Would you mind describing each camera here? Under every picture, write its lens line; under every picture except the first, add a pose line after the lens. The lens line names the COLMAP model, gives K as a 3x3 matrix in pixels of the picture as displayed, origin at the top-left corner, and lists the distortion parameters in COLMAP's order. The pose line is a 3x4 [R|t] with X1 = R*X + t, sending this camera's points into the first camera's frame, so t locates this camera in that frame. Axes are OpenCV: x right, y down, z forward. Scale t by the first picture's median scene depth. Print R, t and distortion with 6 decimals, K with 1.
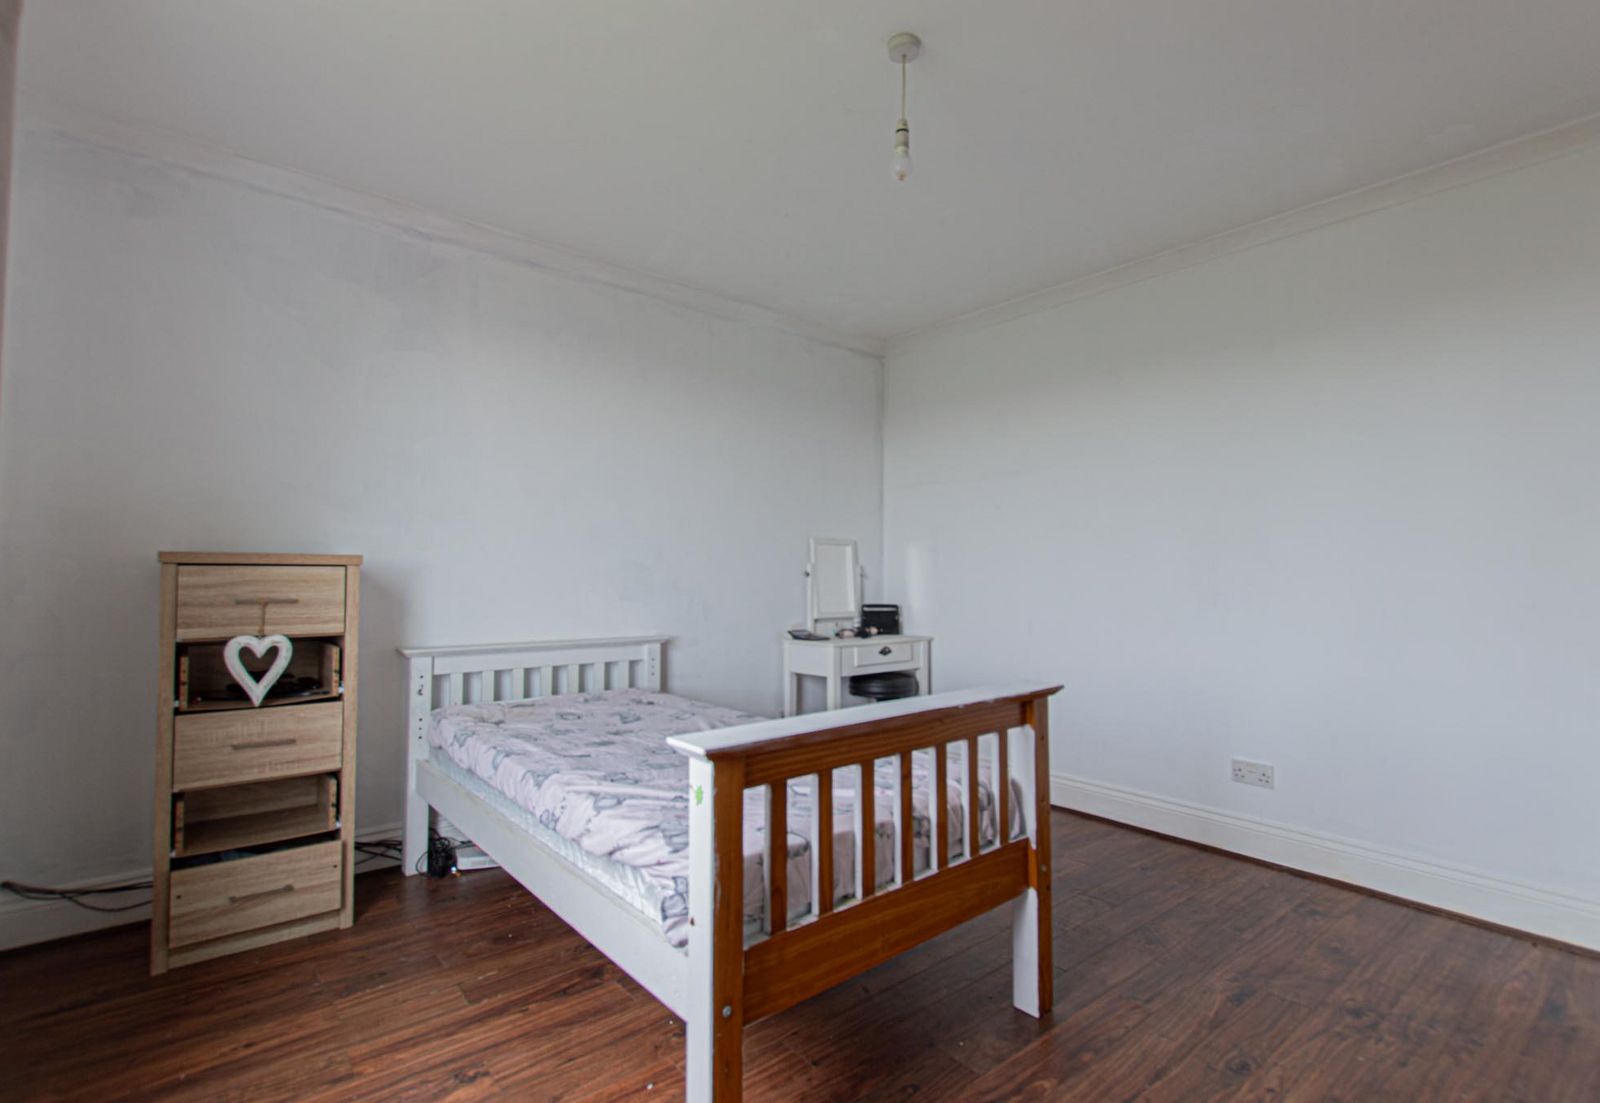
lens RADIAL K [[794.1, 0, 800.9], [0, 794.1, 555.1], [0, 0, 1]] dist [-0.001150, -0.000071]
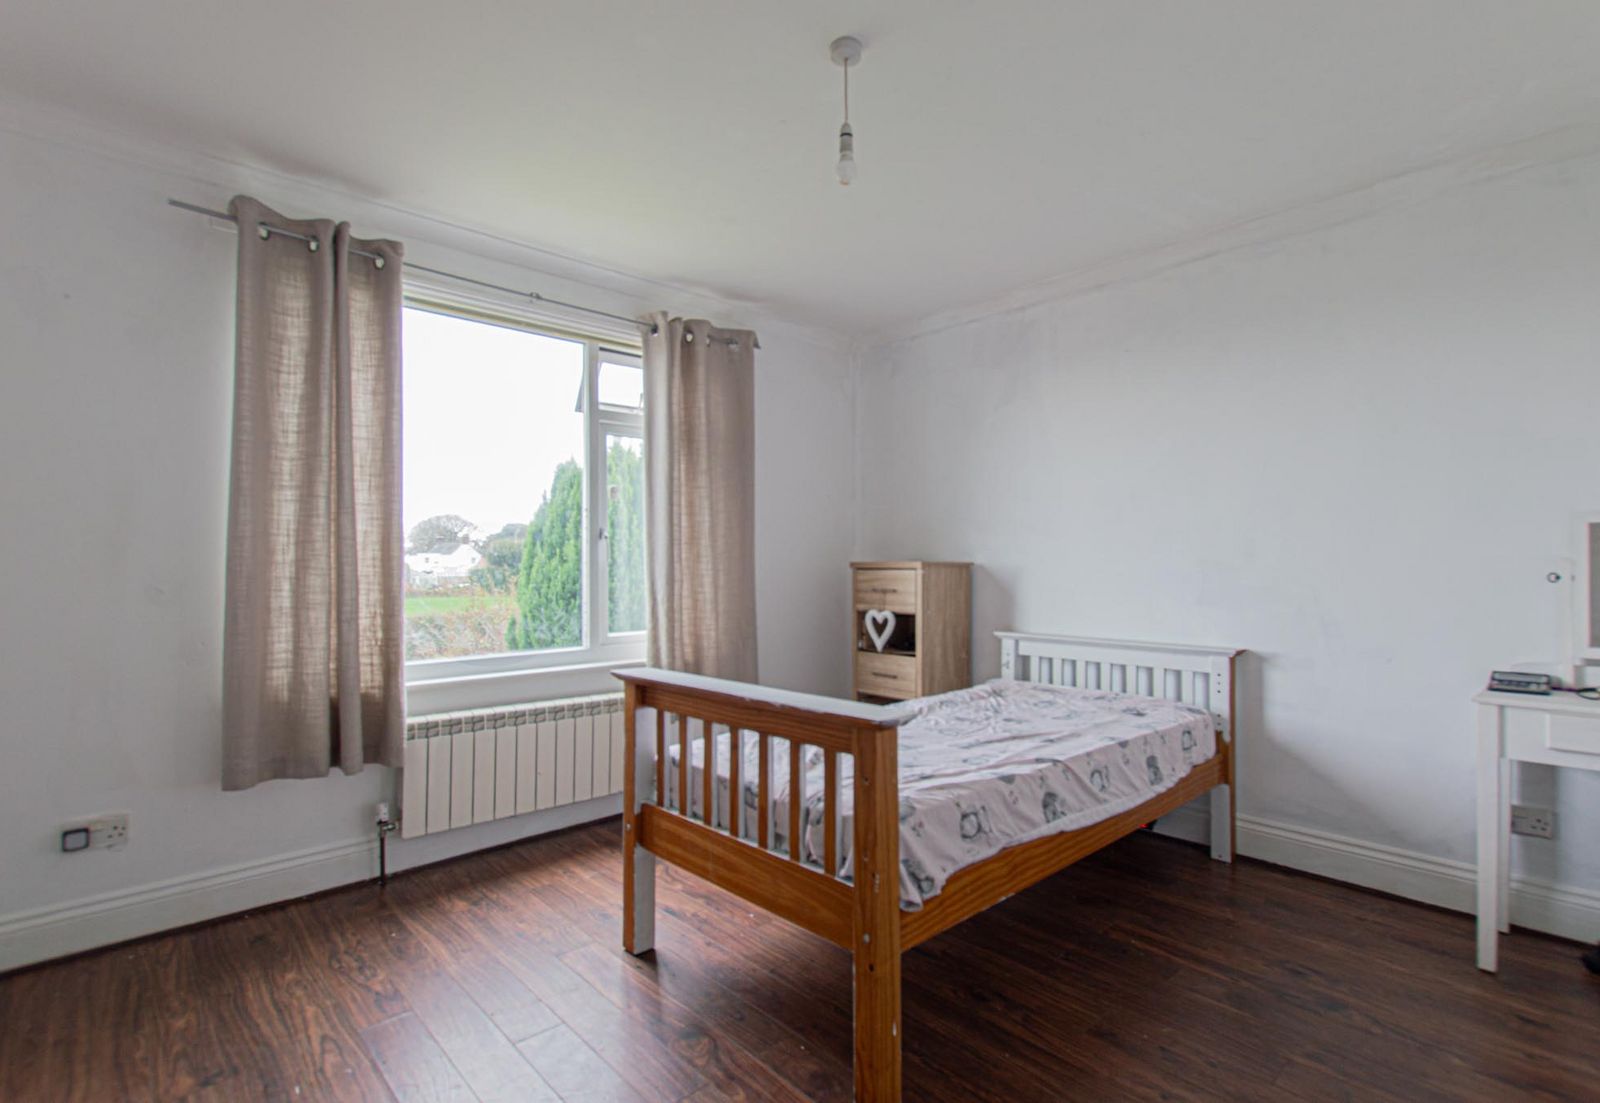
lens RADIAL K [[745.4, 0, 800.1], [0, 745.4, 555.2], [0, 0, 1]] dist [0.009436, -0.003127]
pose [[0.037631, -0.021283, -0.999065, 0.915133], [0.022945, 0.999528, -0.020428, 0.011392], [0.999028, -0.022155, 0.038102, 0.772723]]
